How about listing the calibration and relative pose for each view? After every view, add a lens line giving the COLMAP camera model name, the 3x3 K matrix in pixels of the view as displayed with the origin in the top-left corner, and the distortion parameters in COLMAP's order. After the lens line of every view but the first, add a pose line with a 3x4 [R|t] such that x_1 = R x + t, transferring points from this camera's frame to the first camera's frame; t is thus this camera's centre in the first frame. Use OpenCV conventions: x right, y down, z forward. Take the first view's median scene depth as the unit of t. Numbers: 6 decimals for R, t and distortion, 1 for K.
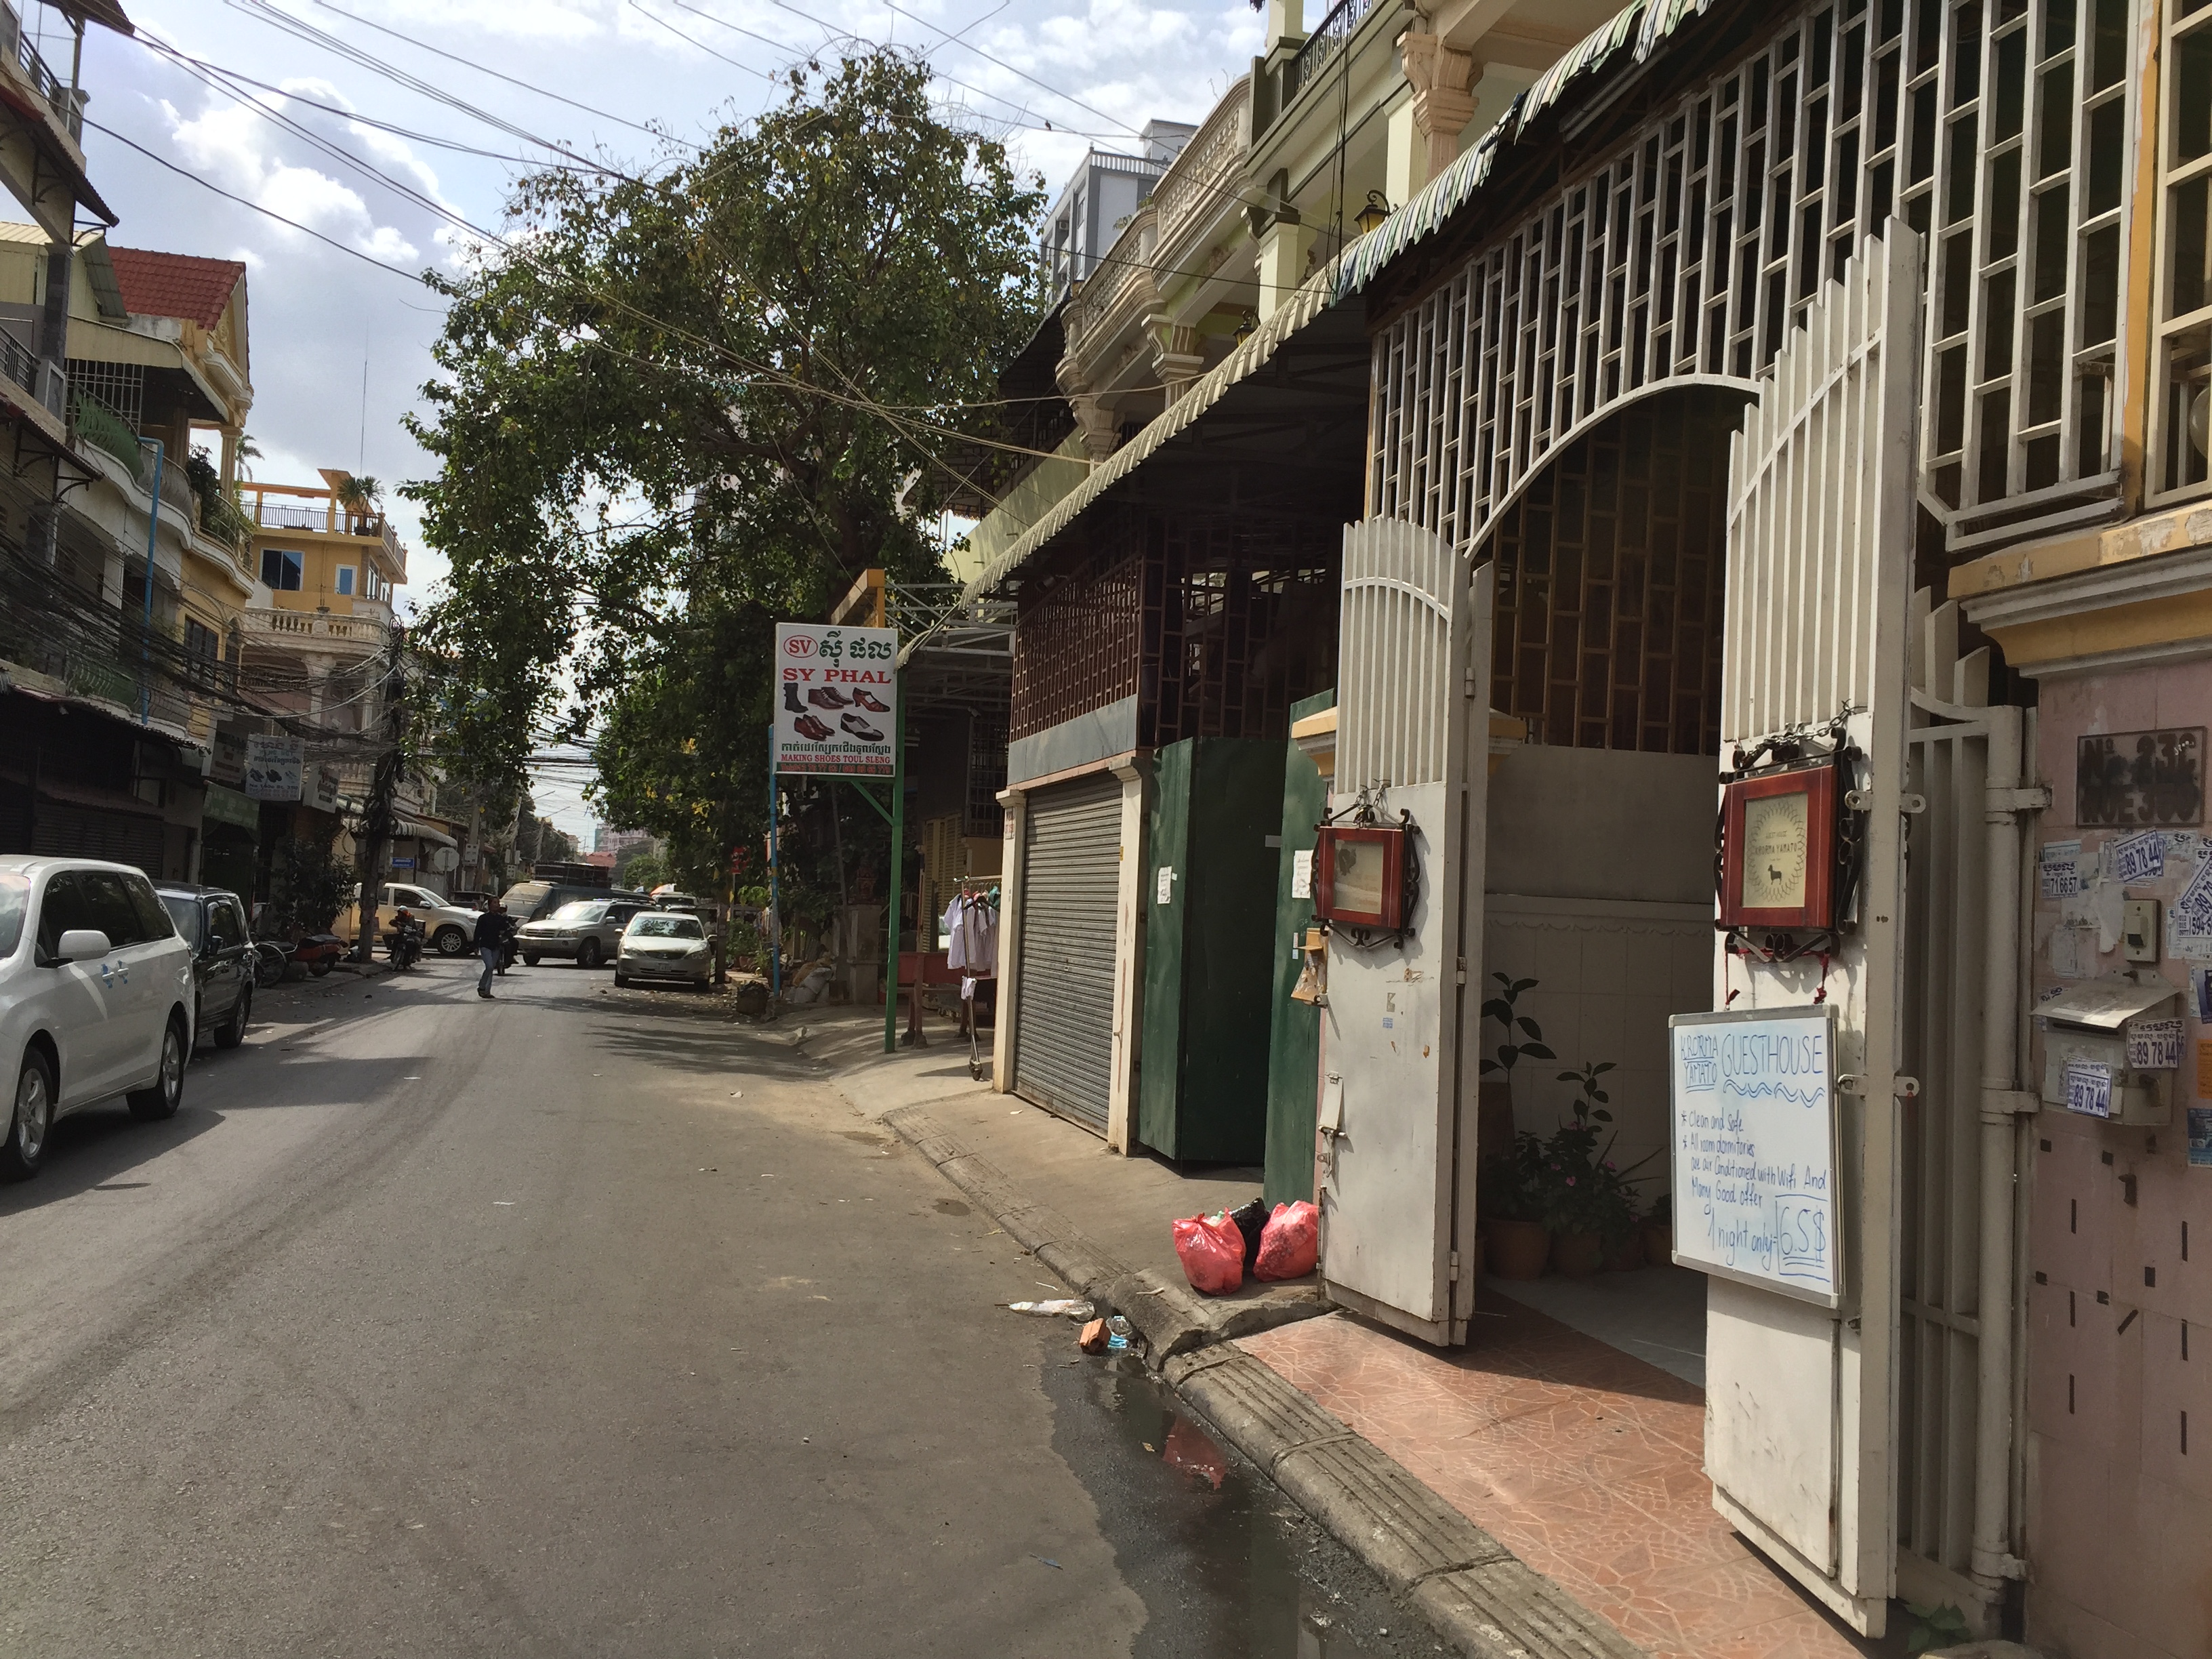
lens RADIAL K [[1914.2, 0, 1106.4], [0, 1914.2, 832.2], [0, 0, 1]] dist [0.029242, -0.020082]
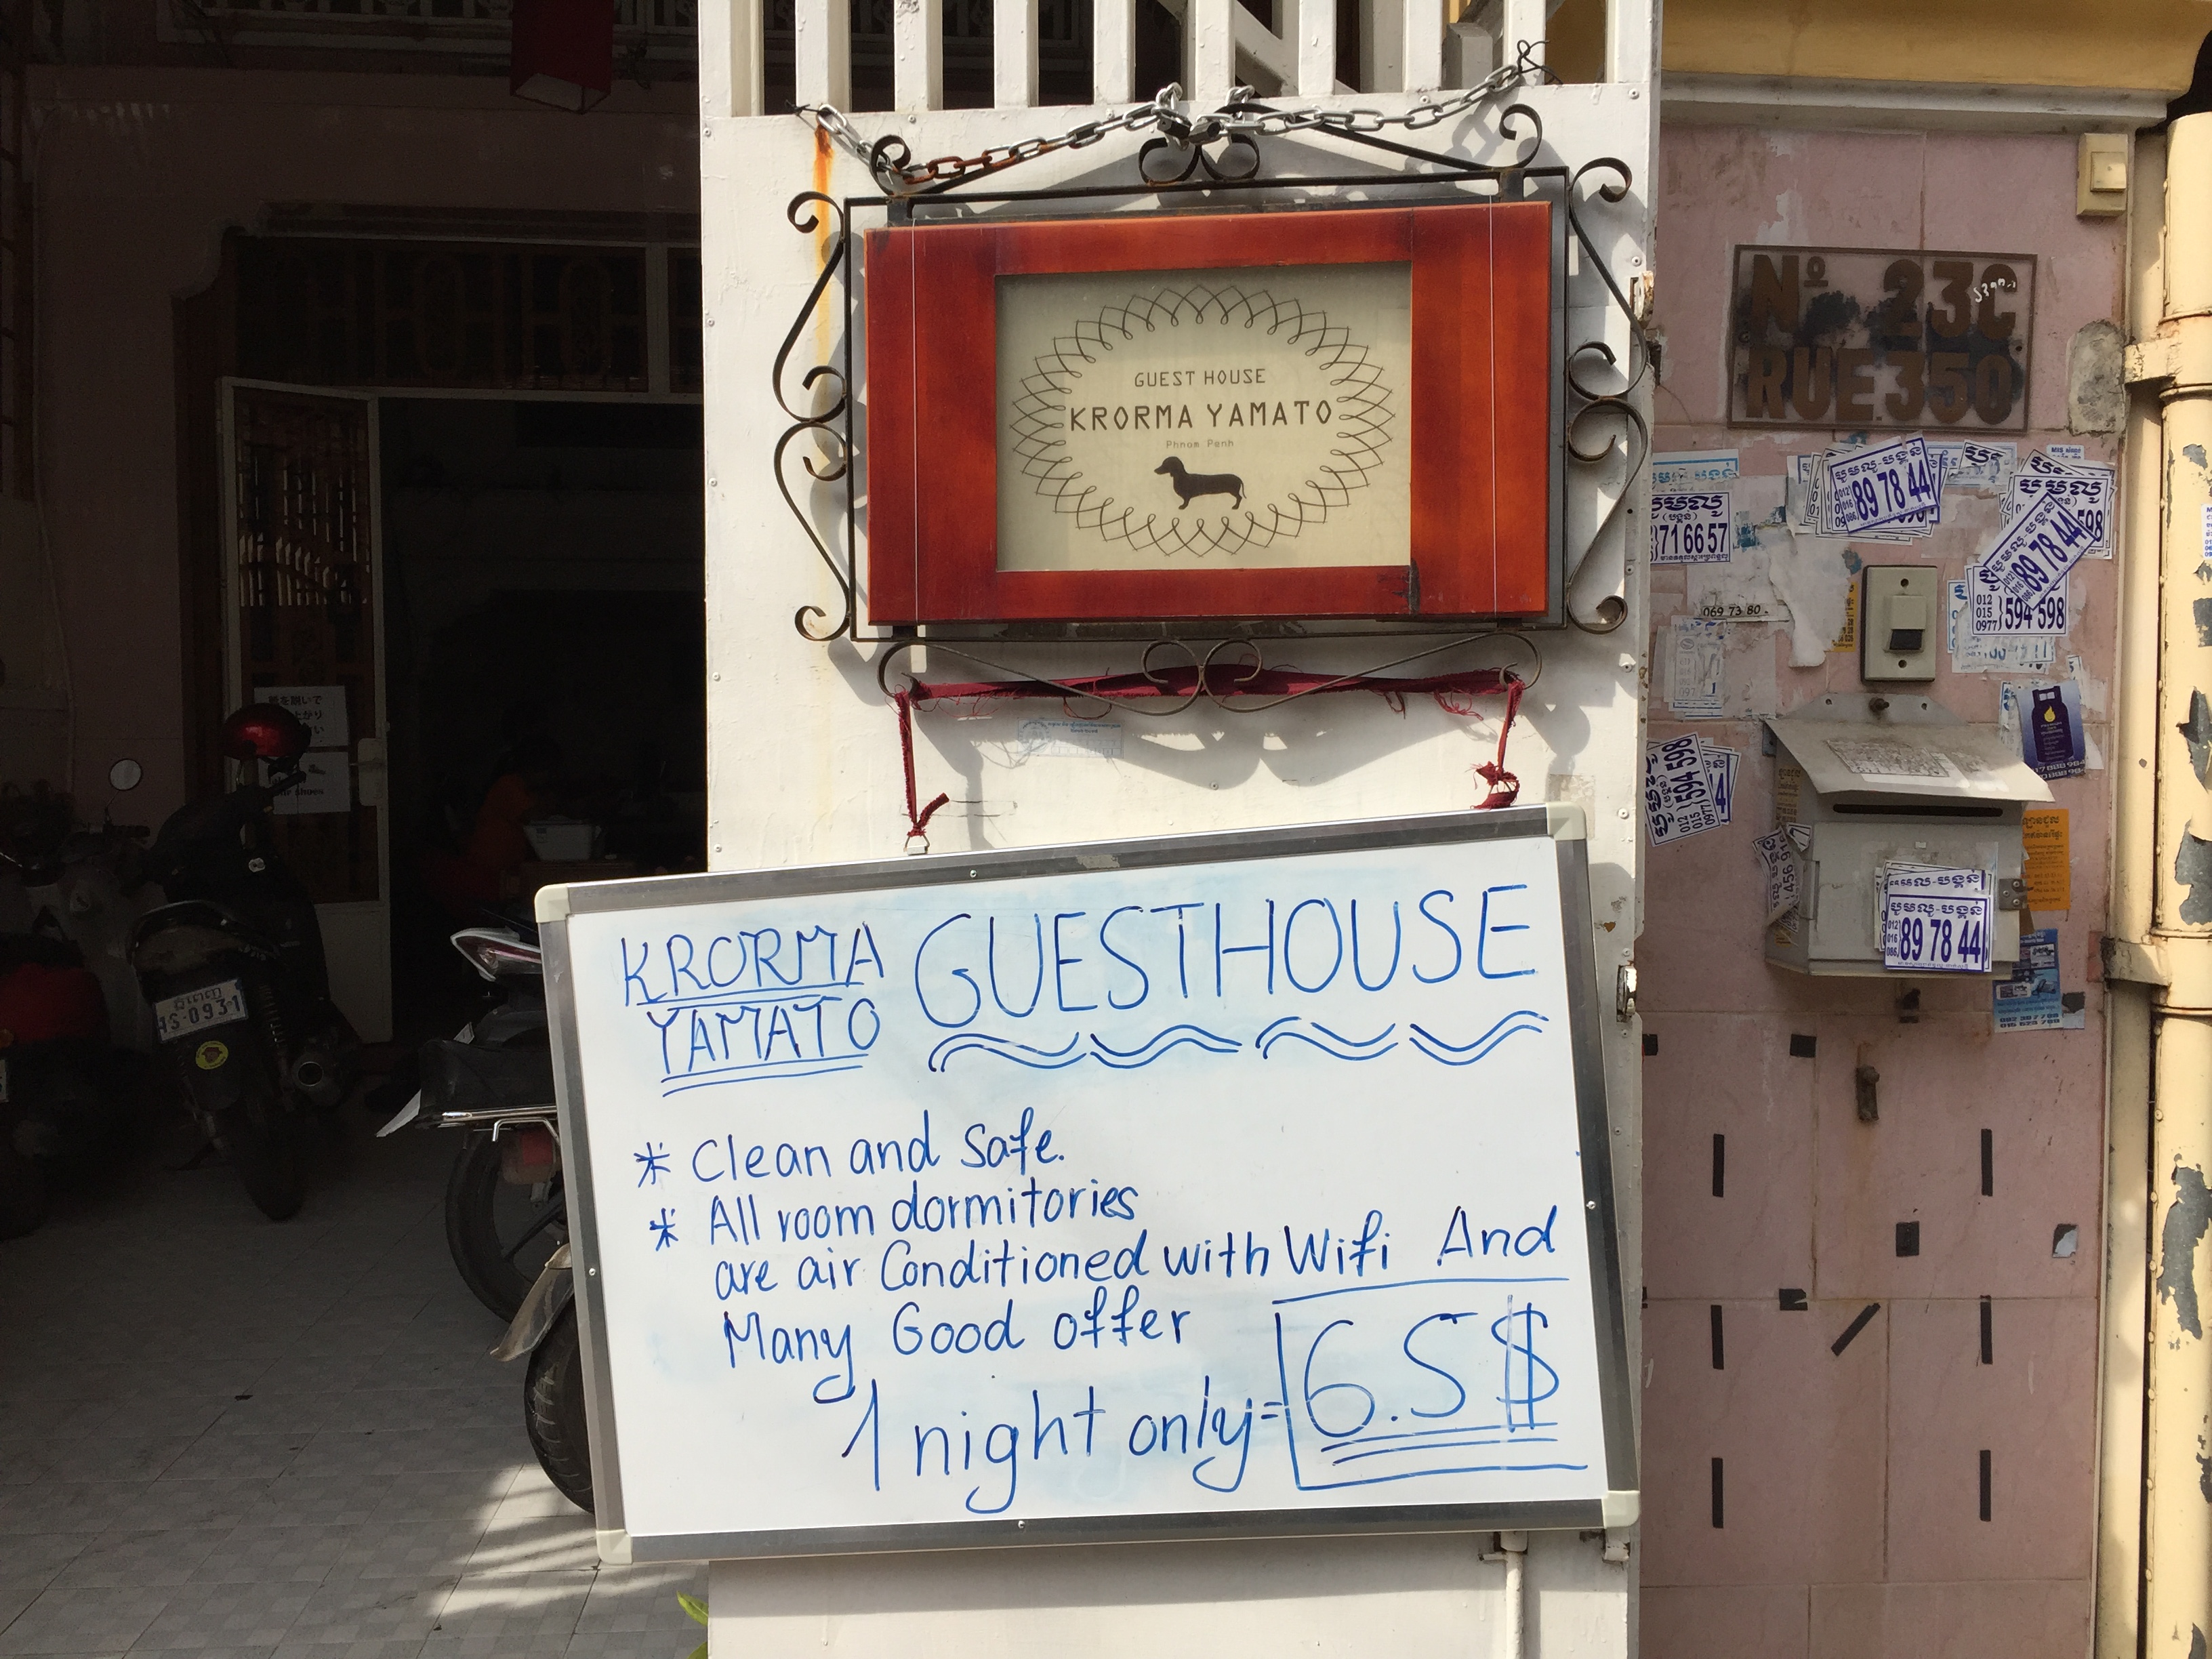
lens RADIAL K [[1914.2, 0, 1105.4], [0, 1914.2, 841.1], [0, 0, 1]] dist [0.029242, -0.020082]
pose [[0.176417, -0.087000, 0.980463, -0.041449], [-0.032450, 0.995031, 0.094131, 0.068052], [-0.983780, -0.048422, 0.172717, 1.118920]]
